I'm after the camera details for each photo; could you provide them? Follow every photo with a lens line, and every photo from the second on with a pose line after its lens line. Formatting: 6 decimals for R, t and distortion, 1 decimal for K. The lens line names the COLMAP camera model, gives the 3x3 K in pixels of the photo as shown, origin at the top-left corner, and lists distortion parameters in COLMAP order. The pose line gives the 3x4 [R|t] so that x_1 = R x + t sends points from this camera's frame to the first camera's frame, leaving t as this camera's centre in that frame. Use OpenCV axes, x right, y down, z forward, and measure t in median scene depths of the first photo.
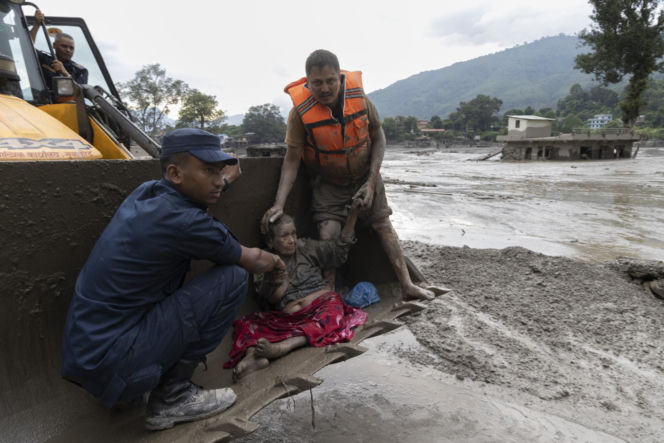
lens RADIAL K [[509.0, 0, 331.7], [0, 509.0, 219.9], [0, 0, 1]] dist [-0.014609, 0.001180]
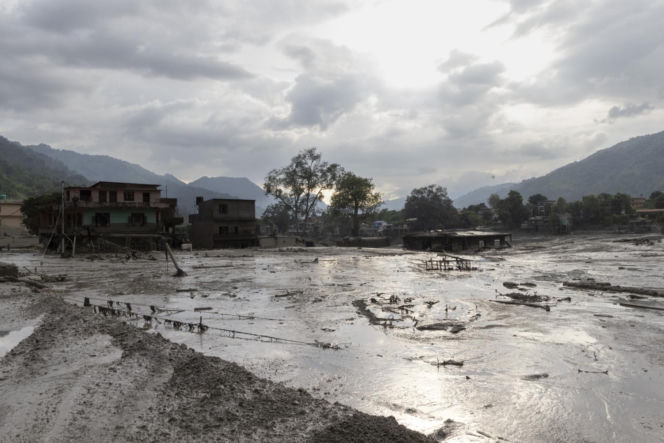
lens RADIAL K [[509.0, 0, 331.9], [0, 509.0, 219.7], [0, 0, 1]] dist [-0.014609, 0.001180]
pose [[0.936197, -0.019335, -0.350943, 0.016976], [-0.039542, 0.986353, -0.159828, -0.027180], [0.349244, 0.163507, 0.922656, 0.164043]]
